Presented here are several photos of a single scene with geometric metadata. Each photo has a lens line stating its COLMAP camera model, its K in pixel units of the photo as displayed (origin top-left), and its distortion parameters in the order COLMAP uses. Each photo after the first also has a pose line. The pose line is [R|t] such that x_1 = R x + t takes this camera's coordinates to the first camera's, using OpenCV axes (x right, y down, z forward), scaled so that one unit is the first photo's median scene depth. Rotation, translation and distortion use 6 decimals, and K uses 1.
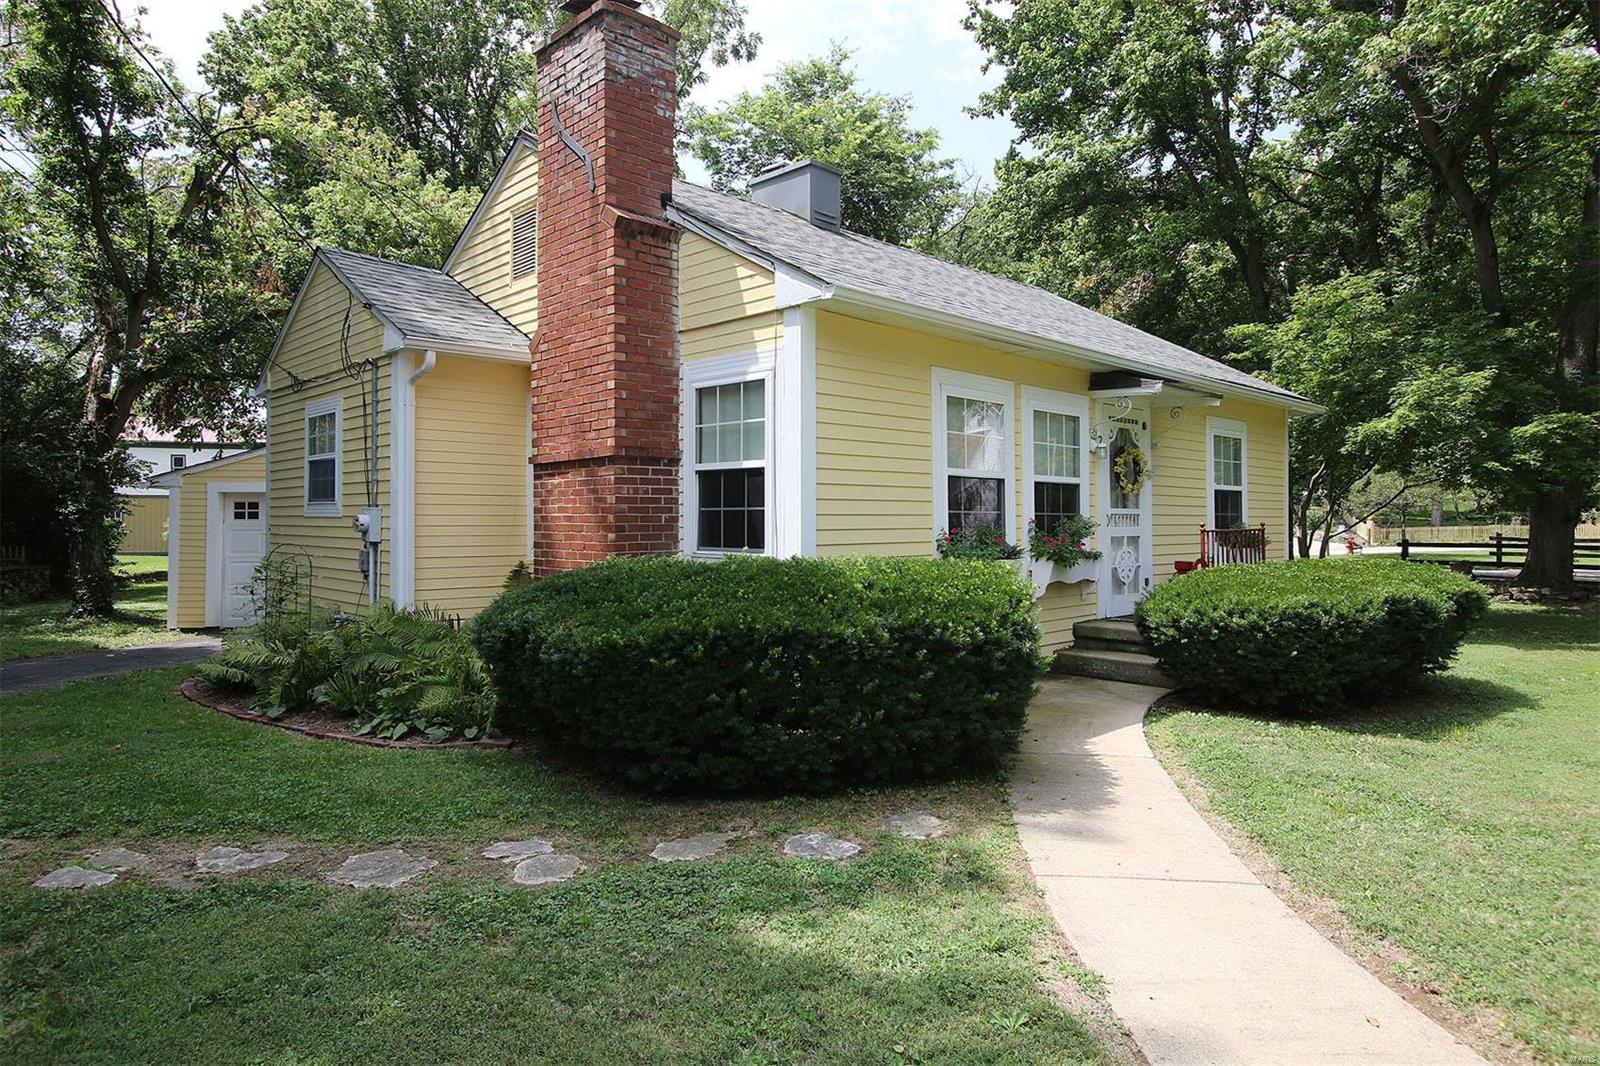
lens RADIAL K [[962.8, 0, 800.0], [0, 962.8, 533.0], [0, 0, 1]] dist [-0.045575, 0.000544]
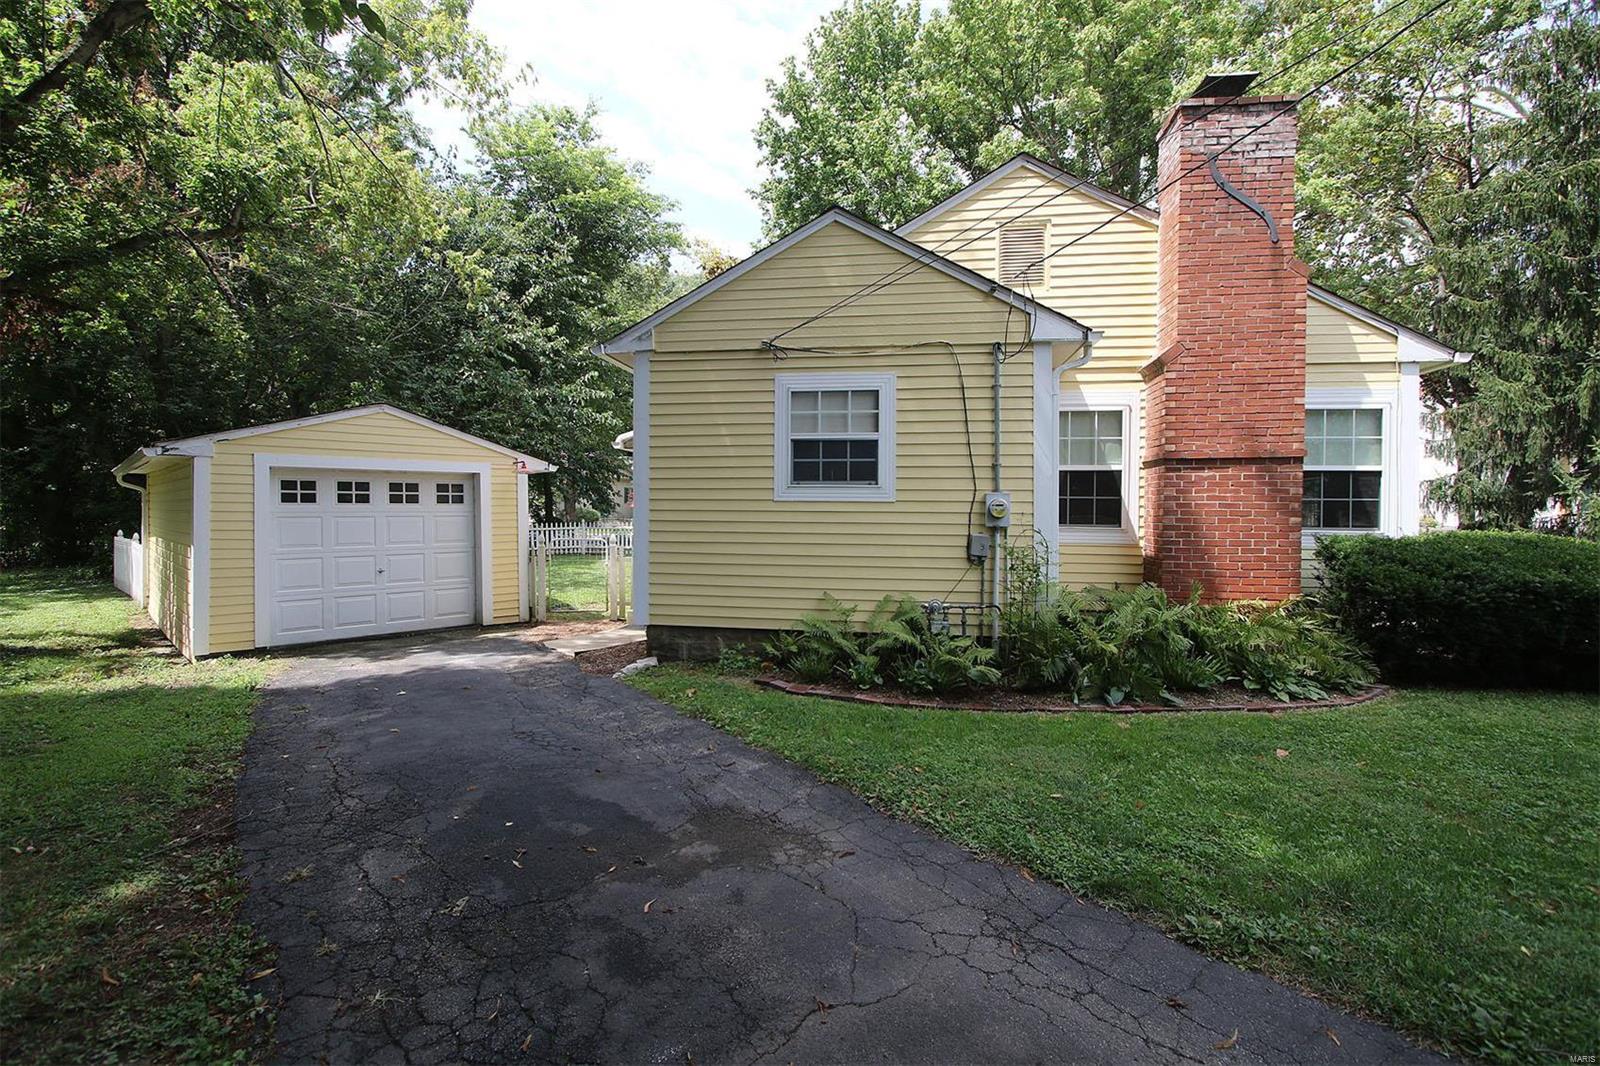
lens RADIAL K [[732.1, 0, 792.4], [0, 732.1, 521.1], [0, 0, 1]] dist [-0.014458, 0.000795]
pose [[0.802177, -0.003344, 0.597077, -1.269069], [0.003739, 0.999993, 0.000577, 0.002358], [-0.597074, 0.001769, 0.802184, 0.606227]]
